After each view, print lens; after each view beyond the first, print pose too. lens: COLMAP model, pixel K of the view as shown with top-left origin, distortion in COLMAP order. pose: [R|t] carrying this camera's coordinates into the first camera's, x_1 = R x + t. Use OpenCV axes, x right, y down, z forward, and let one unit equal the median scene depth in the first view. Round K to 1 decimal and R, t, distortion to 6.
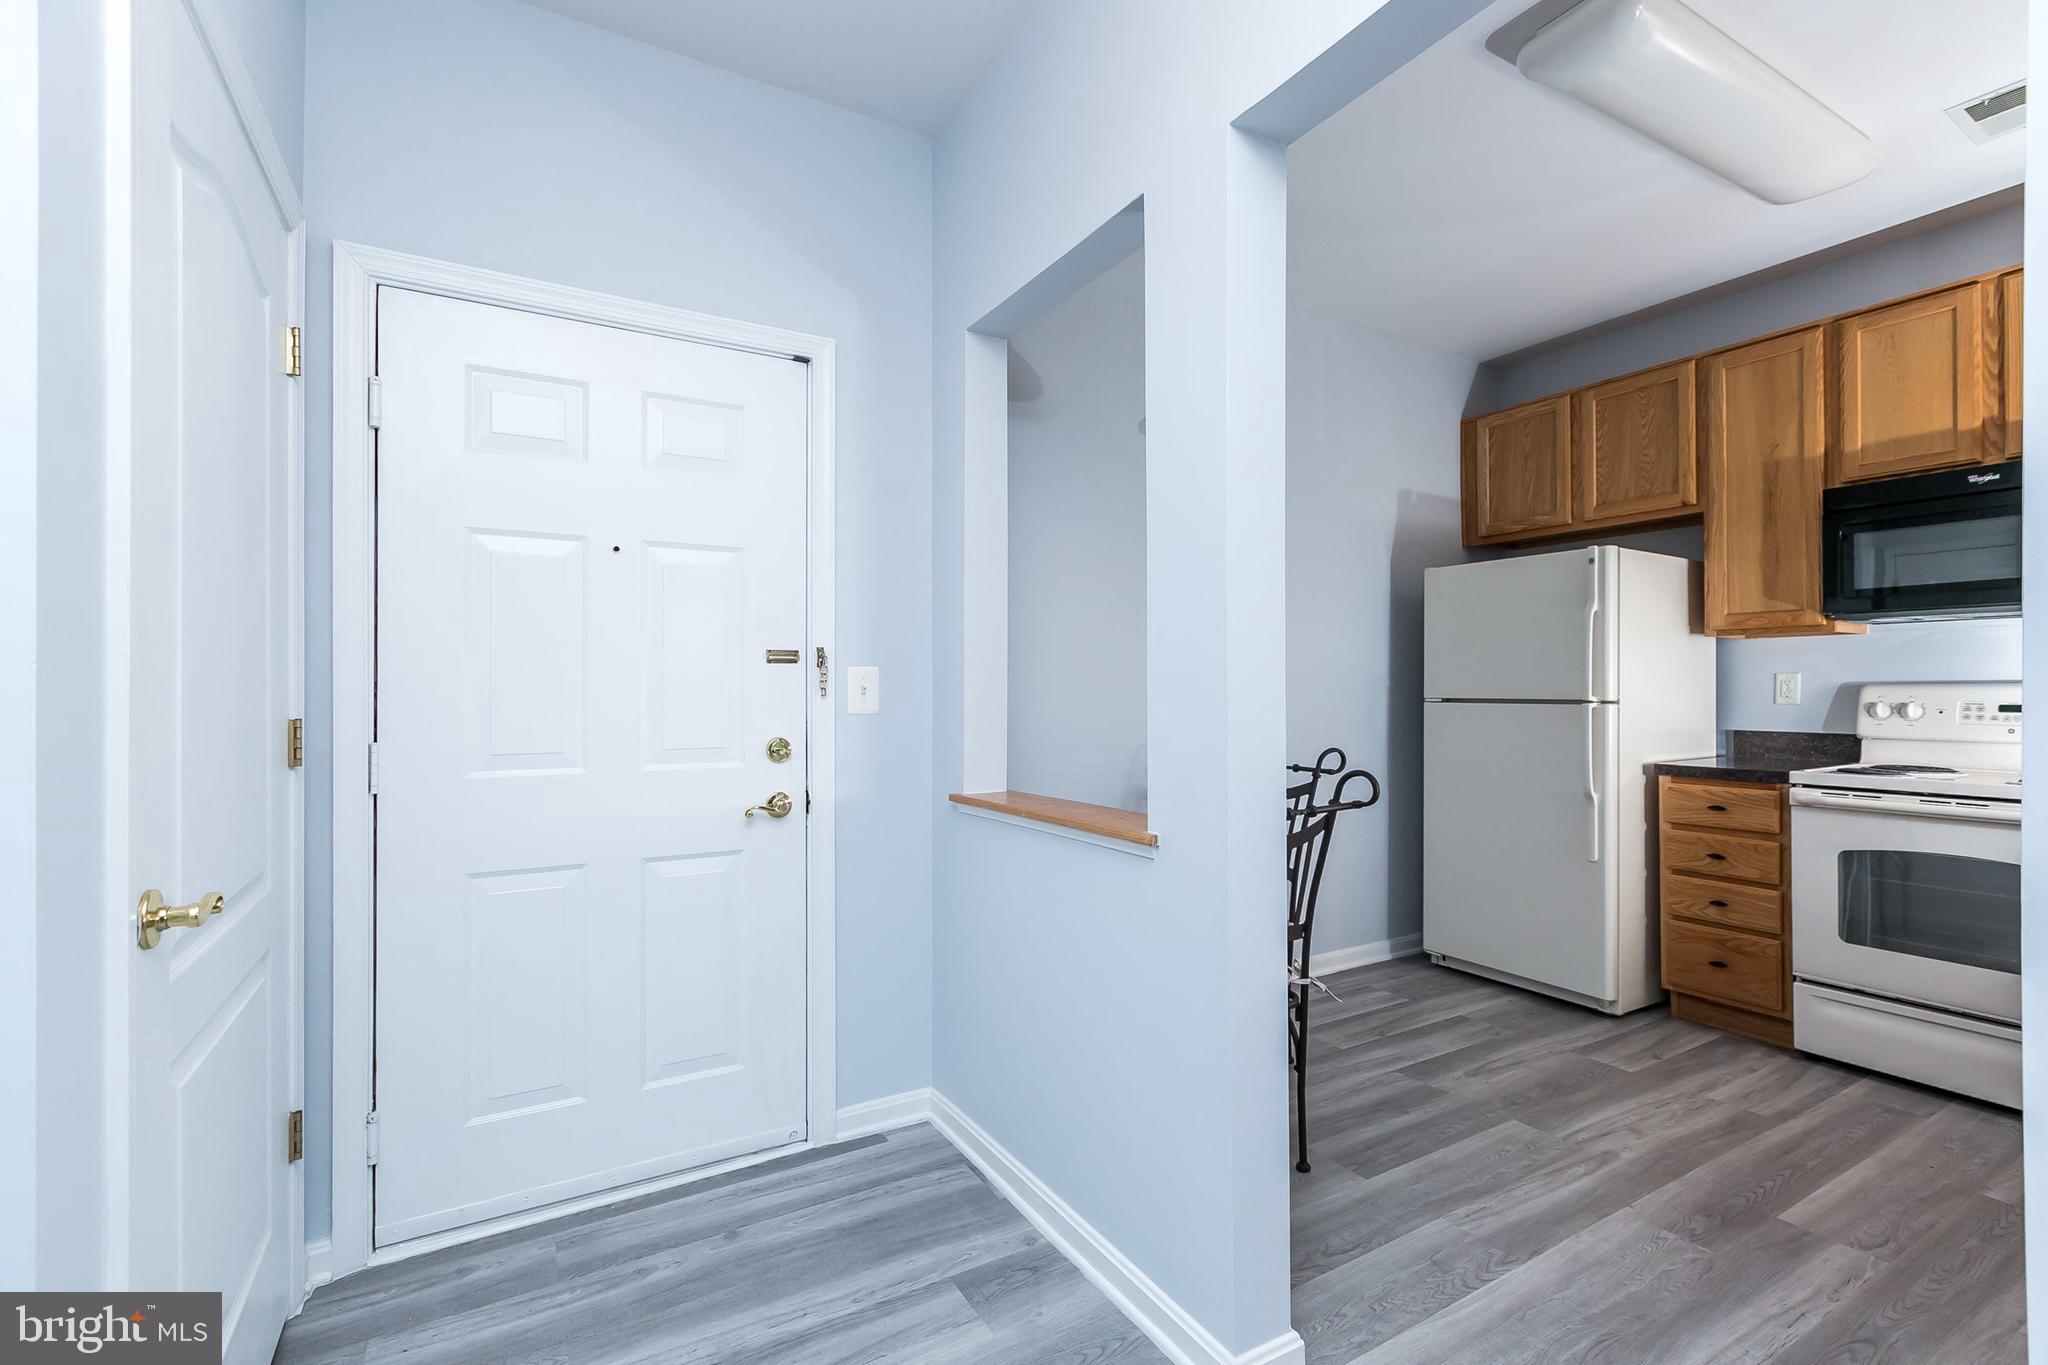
lens RADIAL K [[914.2, 0, 1002.0], [0, 914.2, 683.8], [0, 0, 1]] dist [-0.002931, -0.001352]
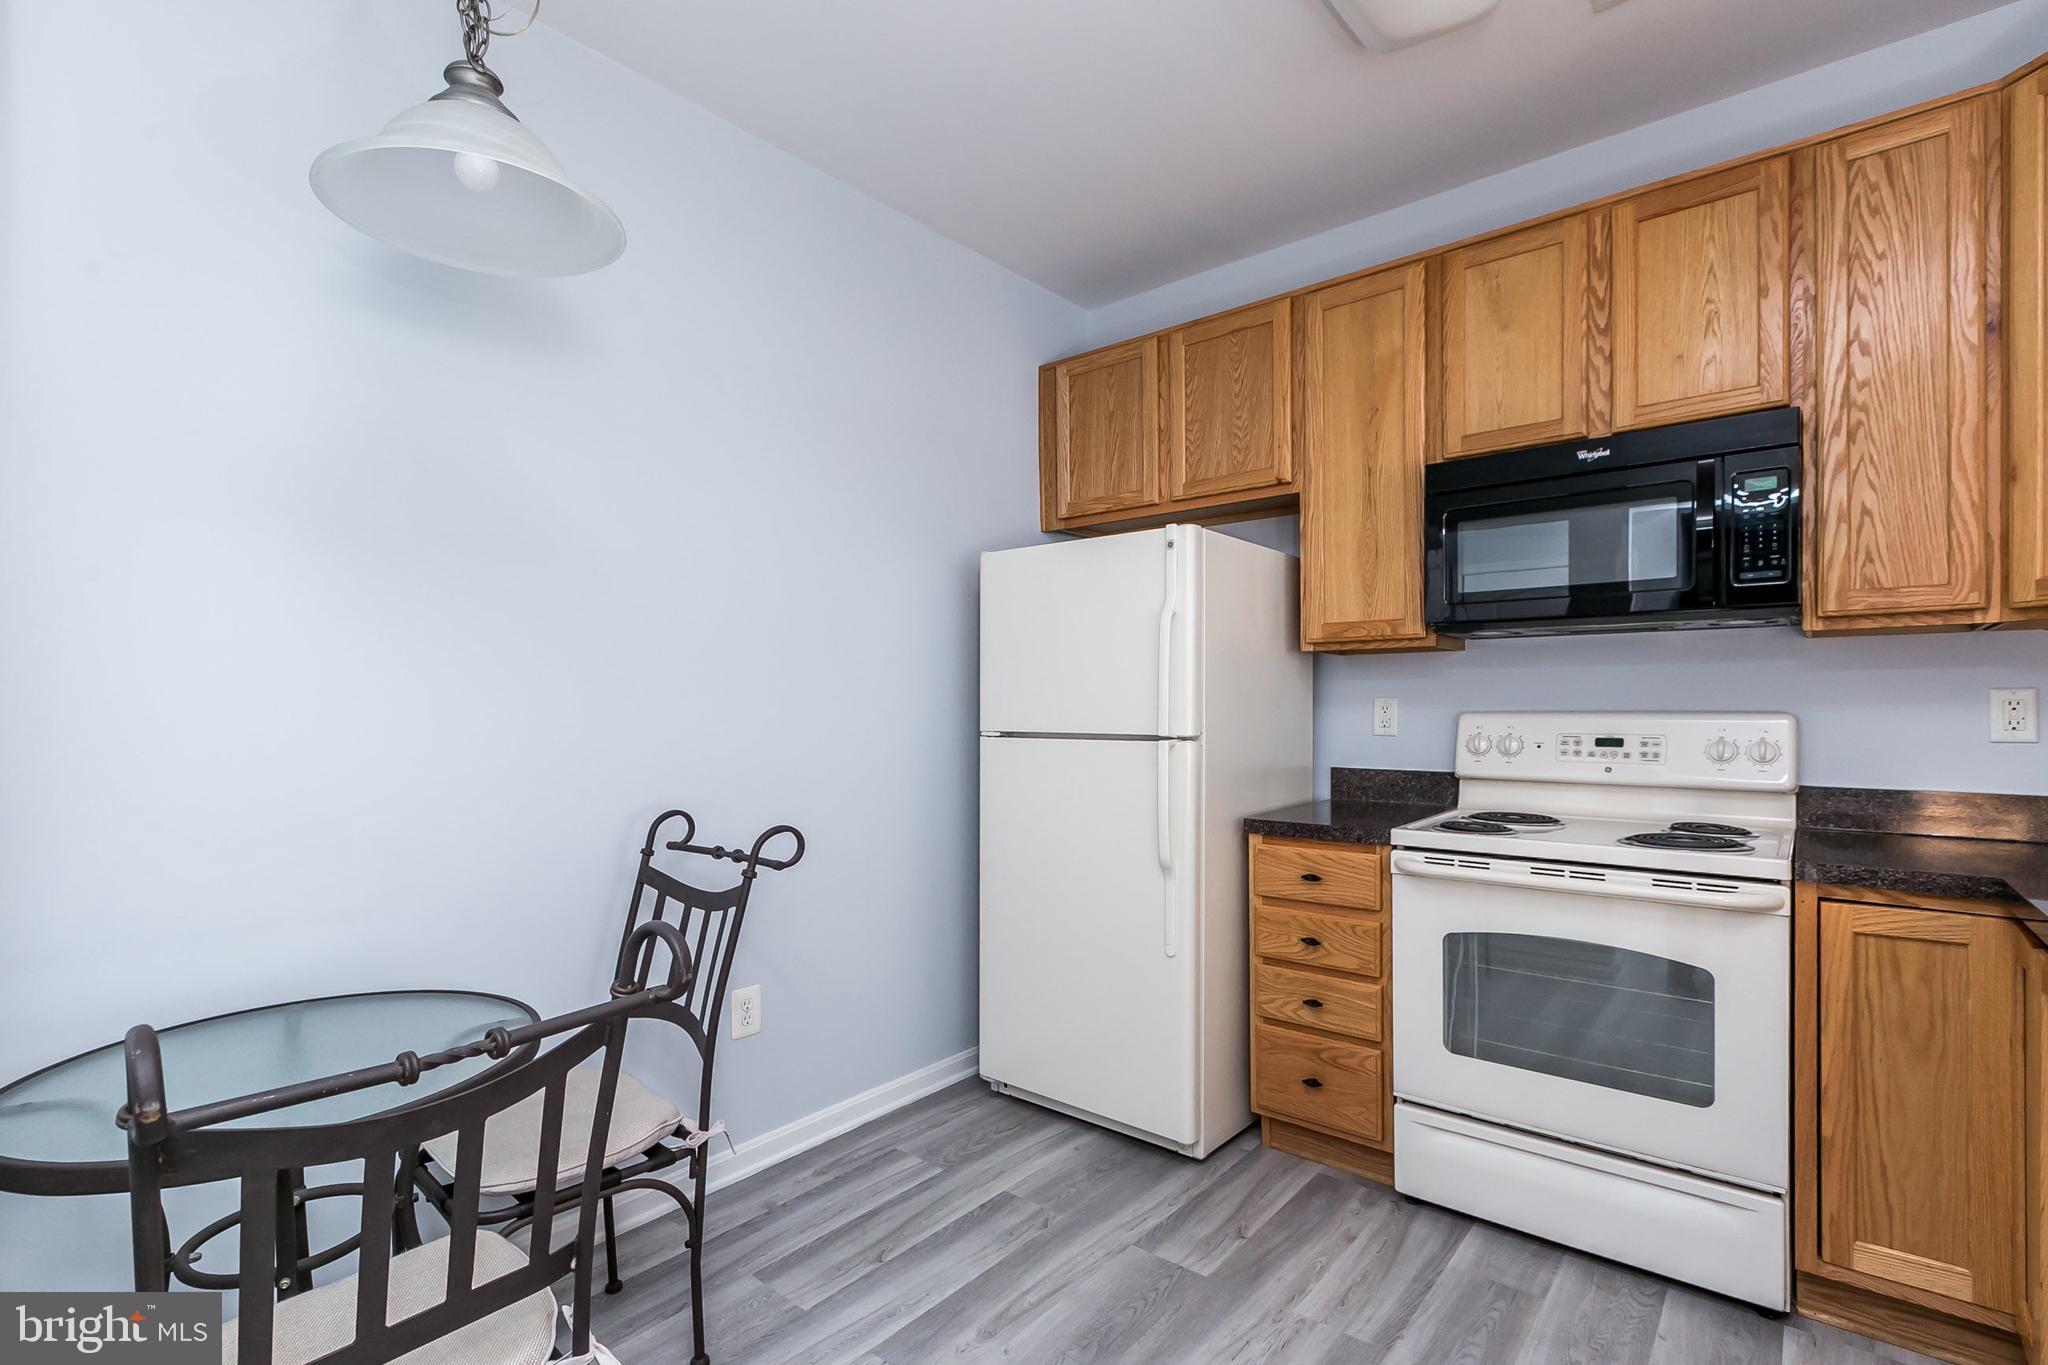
lens RADIAL K [[966.4, 0, 1009.4], [0, 966.4, 710.8], [0, 0, 1]] dist [0.000168, -0.000504]
pose [[0.938888, -0.006371, 0.344164, 0.280059], [0.002175, 0.999919, 0.012576, -0.013216], [-0.344216, -0.011059, 0.938825, 0.343109]]
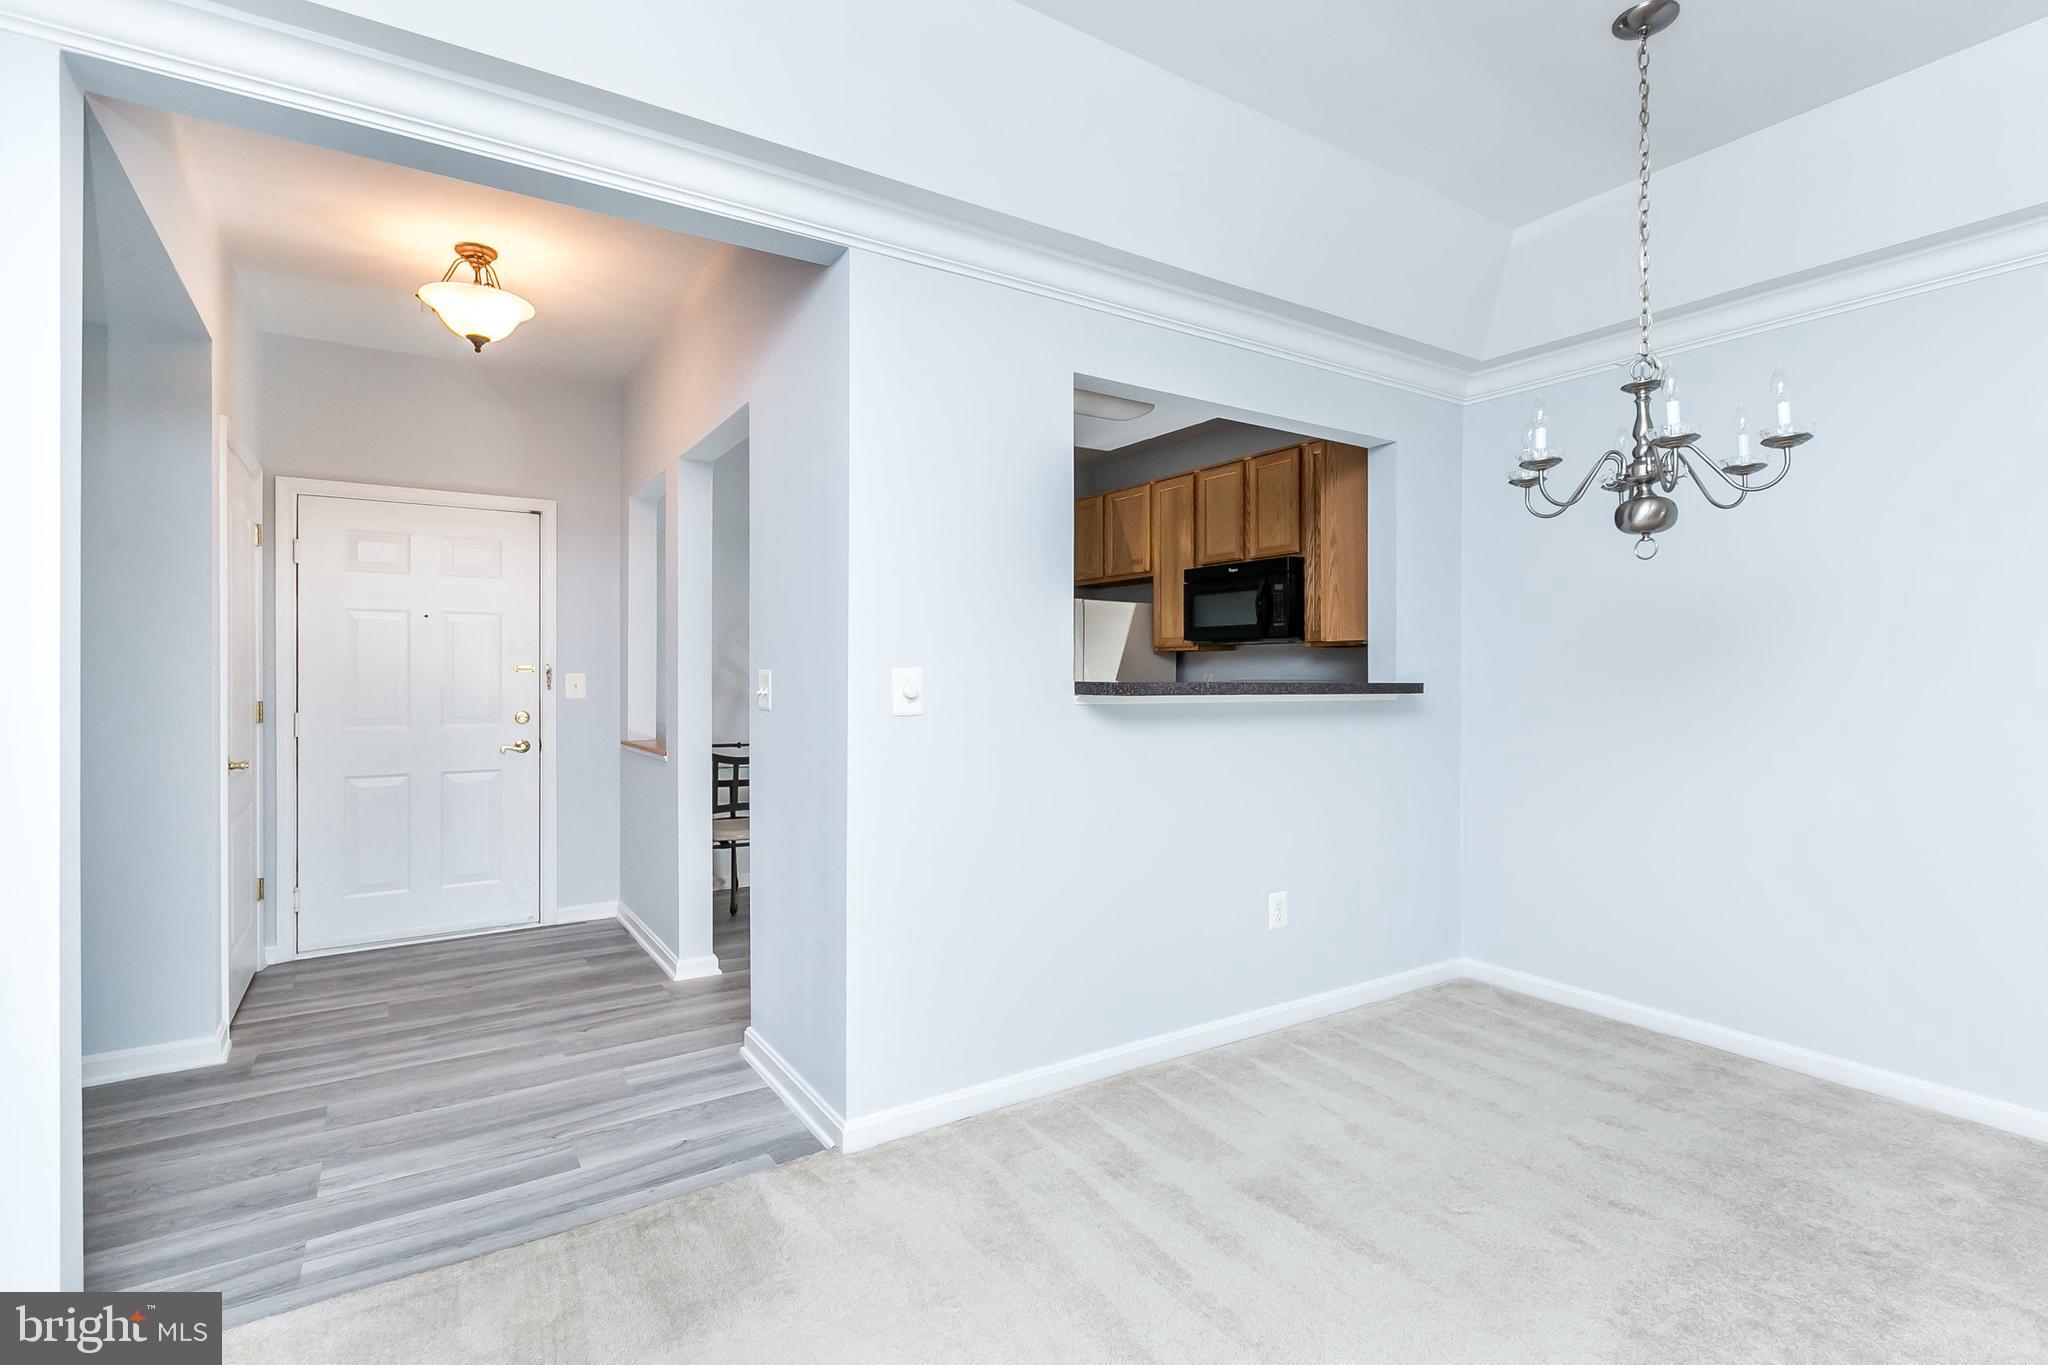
lens RADIAL K [[941.7, 0, 1068.4], [0, 941.7, 689.1], [0, 0, 1]] dist [-0.002663, -0.000373]
pose [[0.993999, 0.001341, 0.109382, 0.485638], [-0.003678, 0.999769, 0.021175, -0.022858], [-0.109328, -0.021450, 0.993774, -0.771892]]
